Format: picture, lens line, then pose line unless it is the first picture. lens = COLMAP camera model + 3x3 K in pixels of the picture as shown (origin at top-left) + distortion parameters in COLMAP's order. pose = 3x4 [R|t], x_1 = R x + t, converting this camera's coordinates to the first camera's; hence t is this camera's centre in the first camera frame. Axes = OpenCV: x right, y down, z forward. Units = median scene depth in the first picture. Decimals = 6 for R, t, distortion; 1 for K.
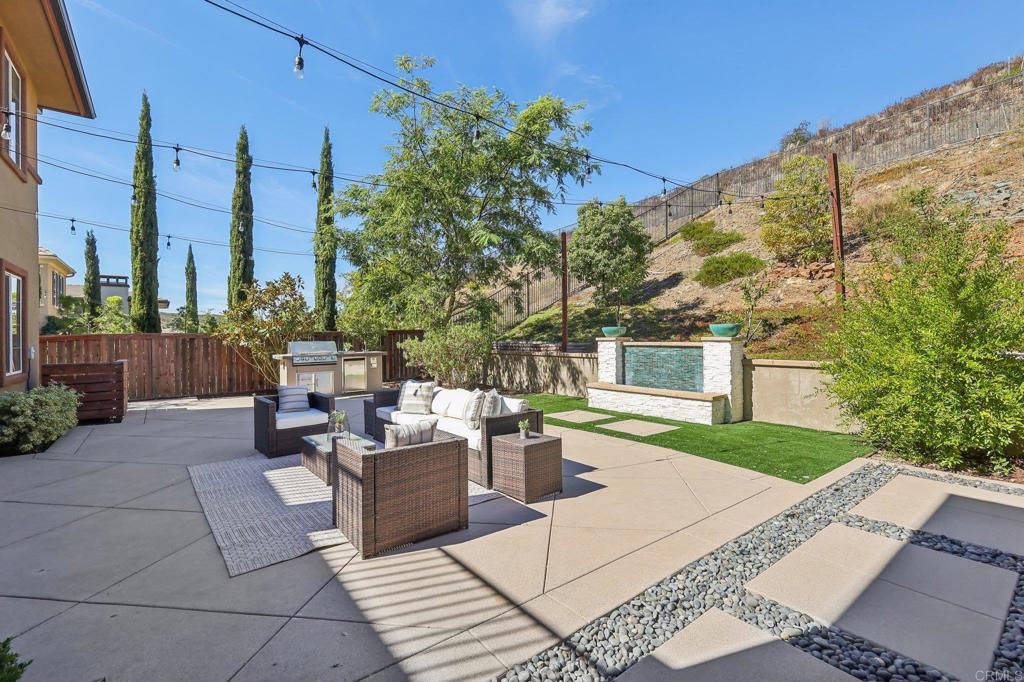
lens RADIAL K [[462.5, 0, 515.8], [0, 462.5, 332.8], [0, 0, 1]] dist [0.002651, 0.000461]
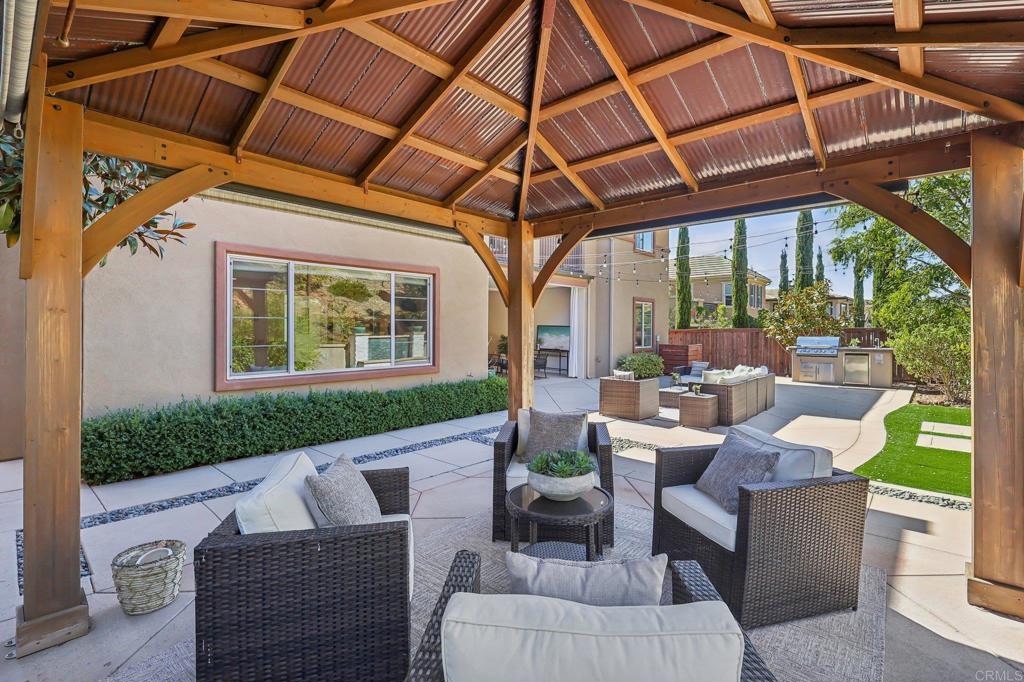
lens RADIAL K [[462.5, 0, 515.8], [0, 462.5, 332.8], [0, 0, 1]] dist [0.002651, 0.000461]
pose [[0.177739, 0.018429, -0.983905, 0.586057], [0.004764, 0.999797, 0.019587, -0.018833], [0.984066, -0.008168, 0.177615, 0.006380]]
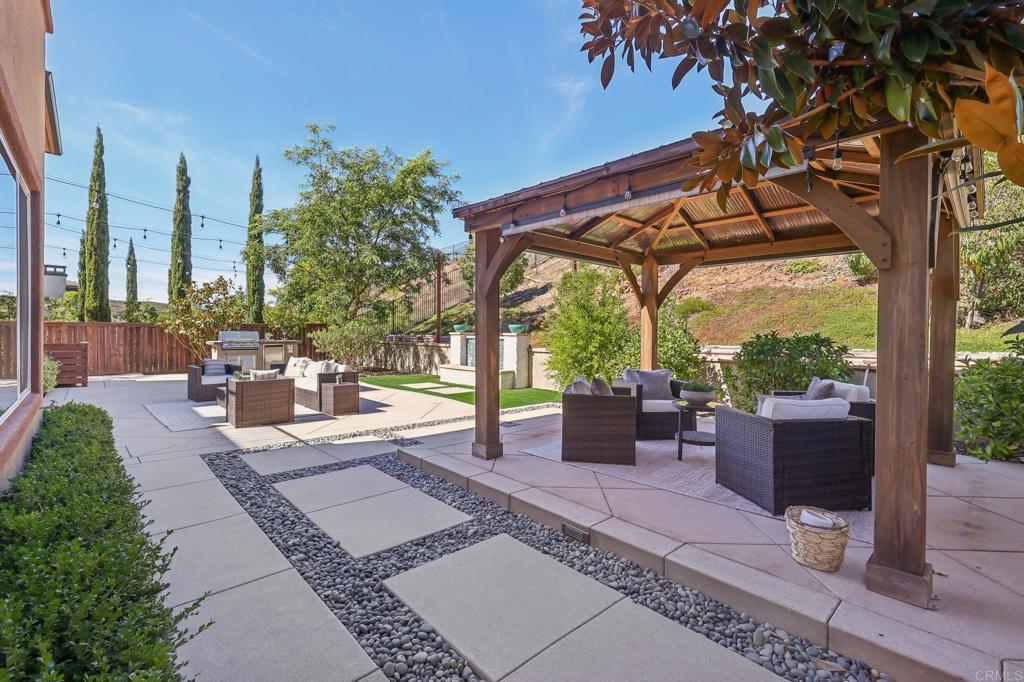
lens RADIAL K [[454.8, 0, 512.4], [0, 454.8, 336.3], [0, 0, 1]] dist [0.000153, -0.000244]
pose [[0.995526, 0.018698, 0.092625, 0.190786], [-0.020265, 0.999667, 0.016006, -0.003055], [-0.092295, -0.017812, 0.995572, -0.313451]]
